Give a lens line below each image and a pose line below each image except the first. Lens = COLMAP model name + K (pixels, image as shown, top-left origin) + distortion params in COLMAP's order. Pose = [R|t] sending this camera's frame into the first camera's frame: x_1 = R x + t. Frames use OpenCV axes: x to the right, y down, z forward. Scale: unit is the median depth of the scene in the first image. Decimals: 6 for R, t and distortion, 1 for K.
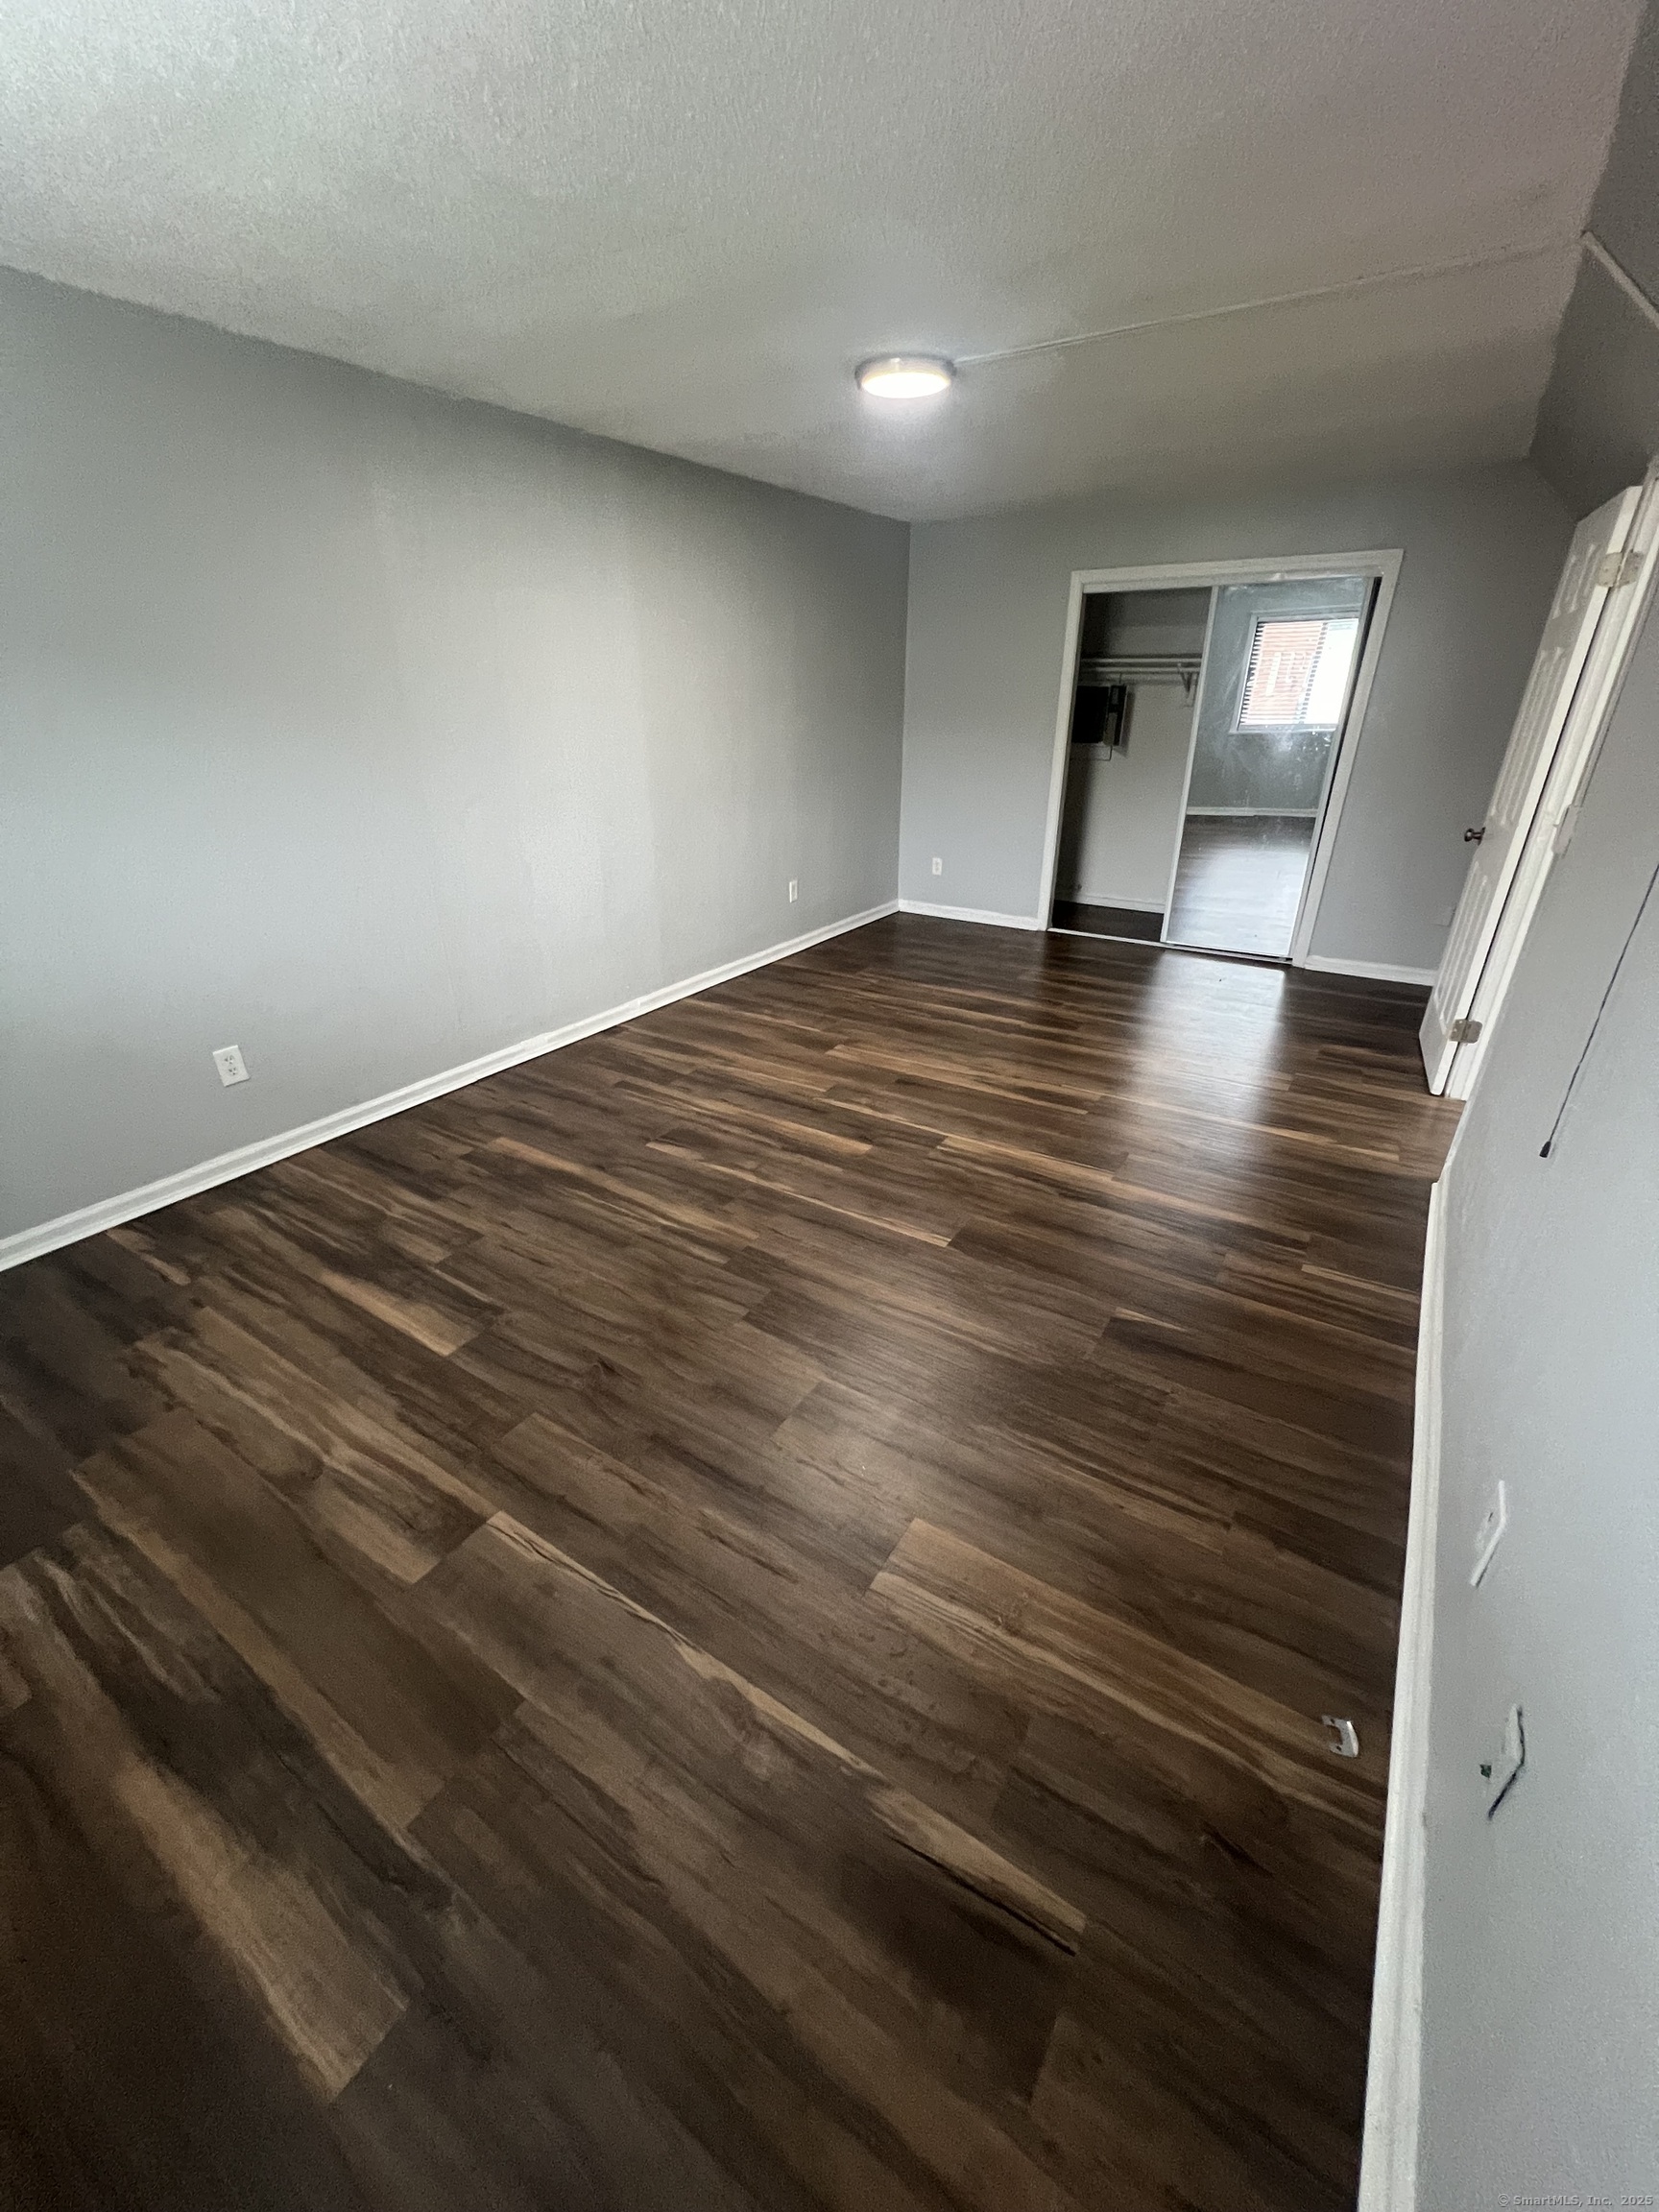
lens RADIAL K [[881.5, 0, 826.9], [0, 881.5, 1107.1], [0, 0, 1]] dist [0.000340, 0.000194]
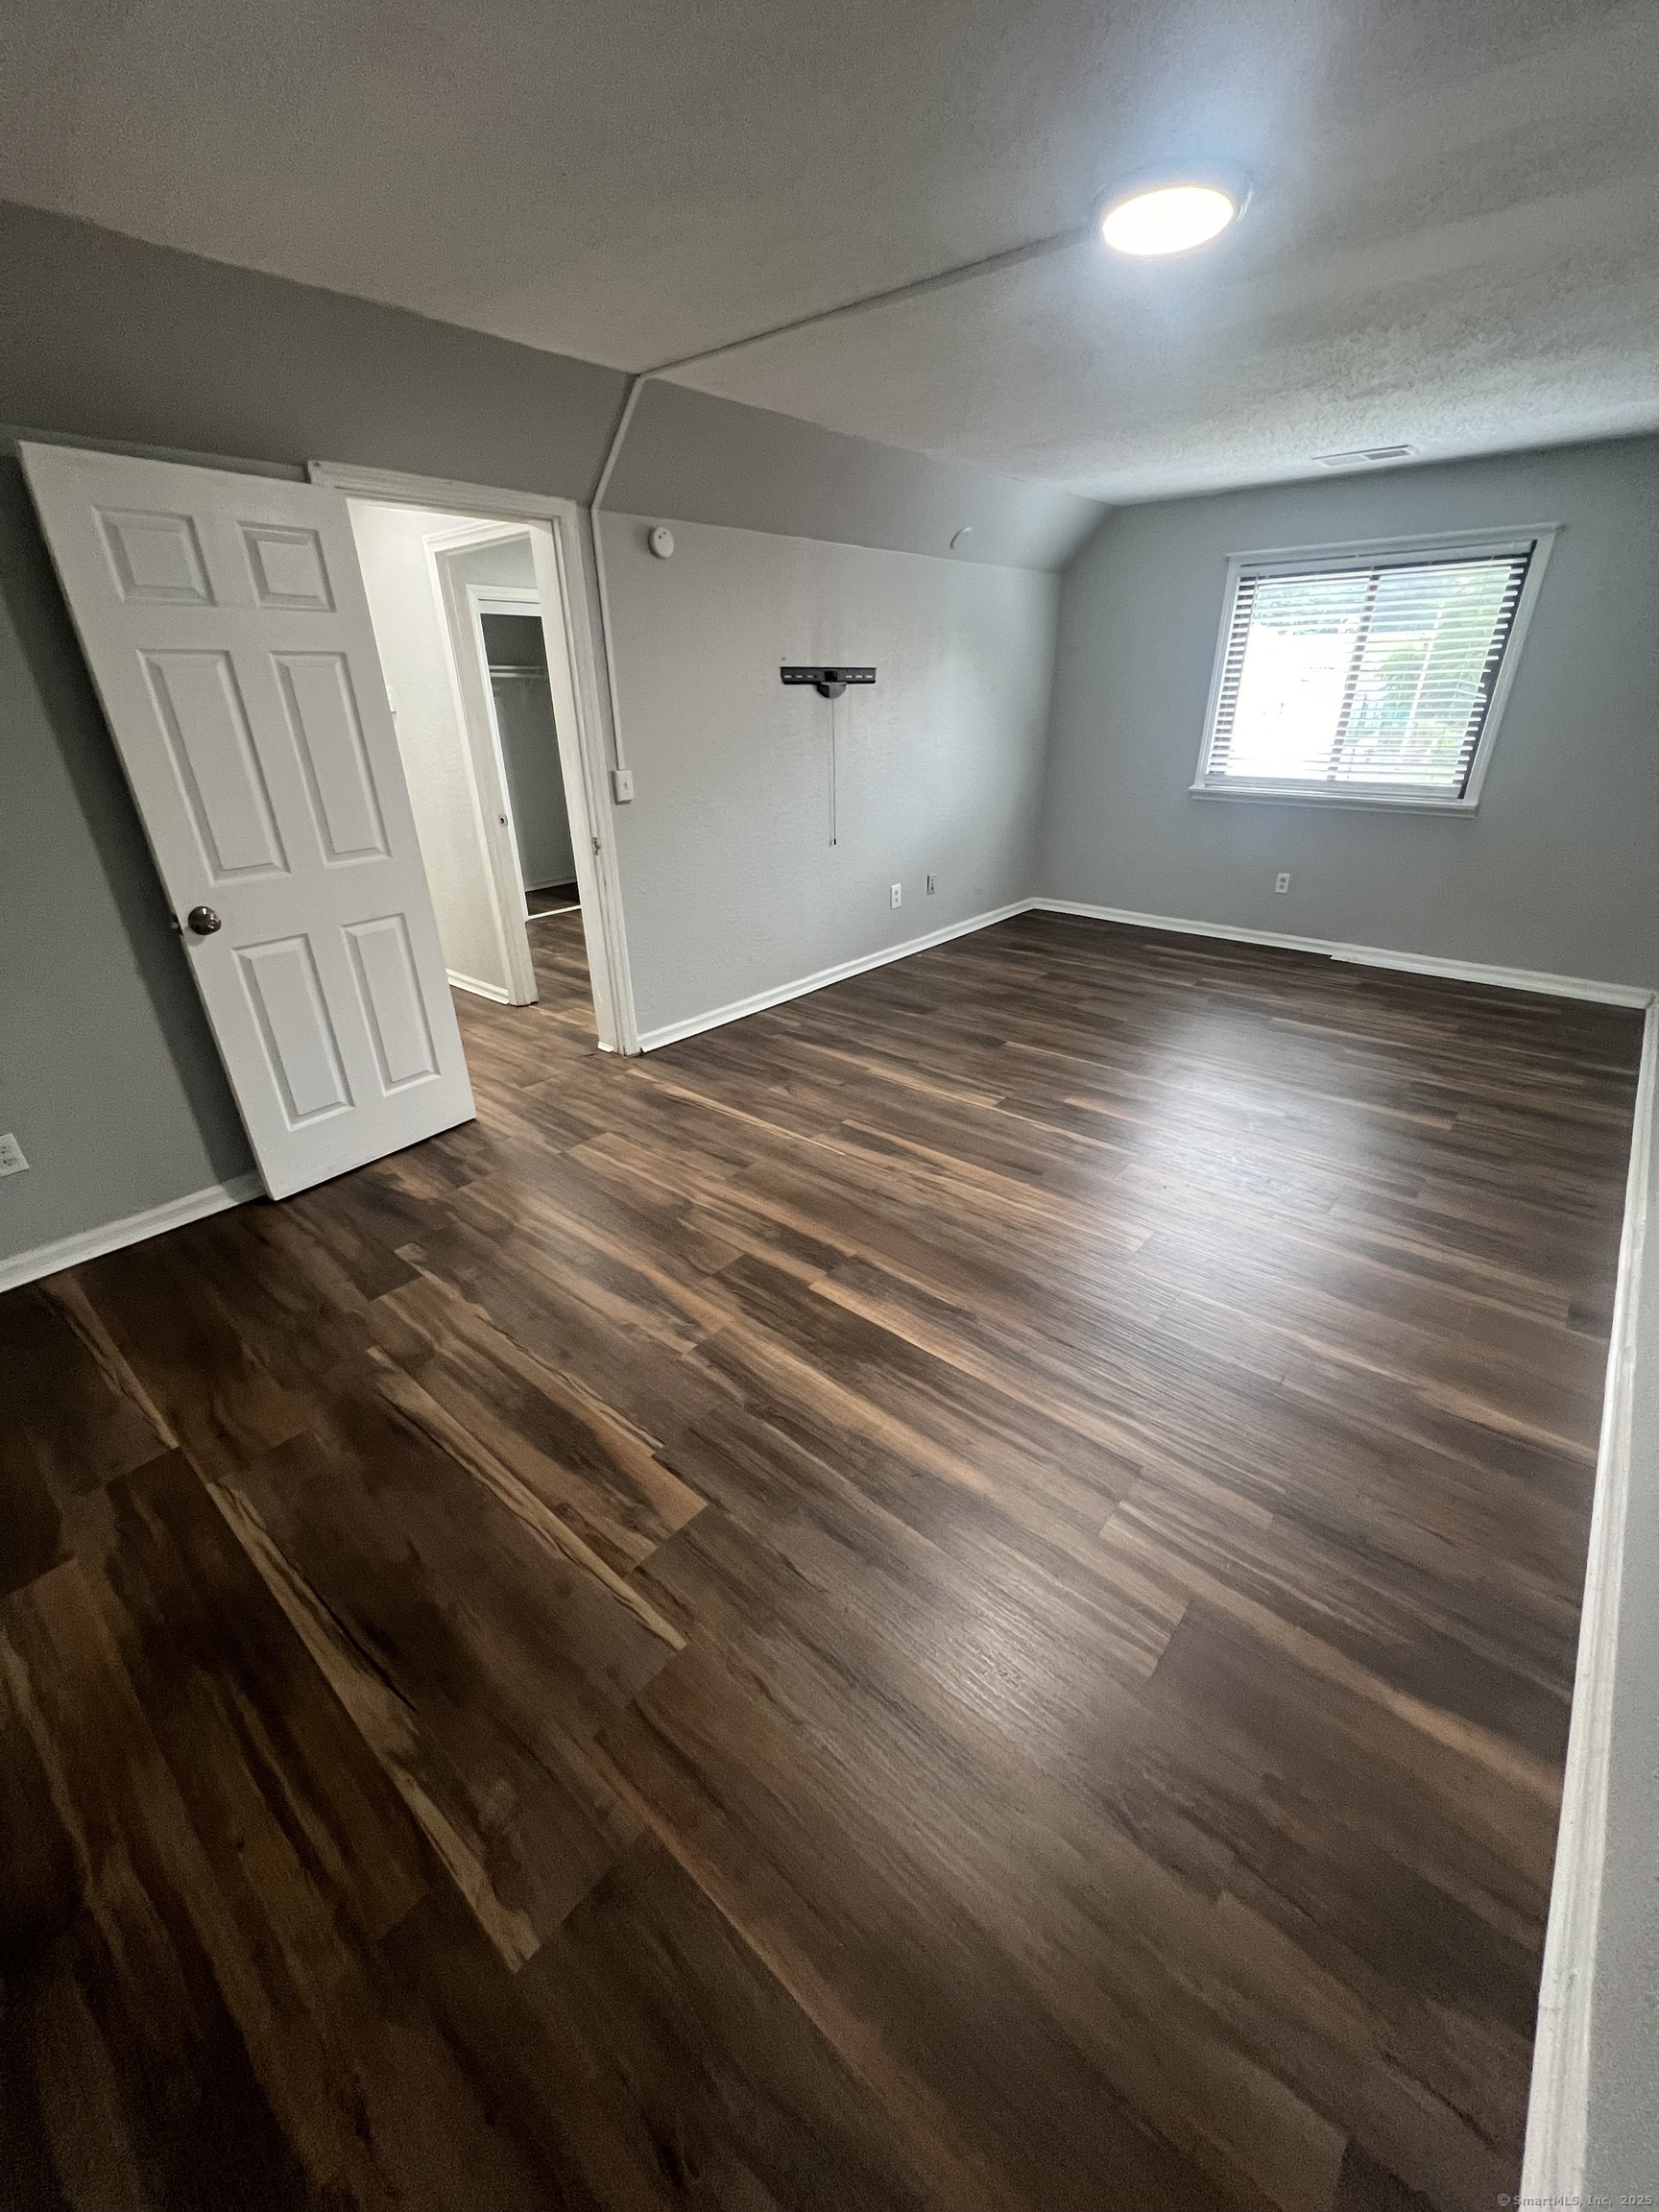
lens RADIAL K [[881.5, 0, 826.9], [0, 881.5, 1107.1], [0, 0, 1]] dist [0.000340, 0.000194]
pose [[-0.990586, -0.040101, 0.130888, 0.197559], [0.076941, 0.627721, 0.774627, -0.815809], [-0.113224, 0.777405, -0.618726, 1.697885]]
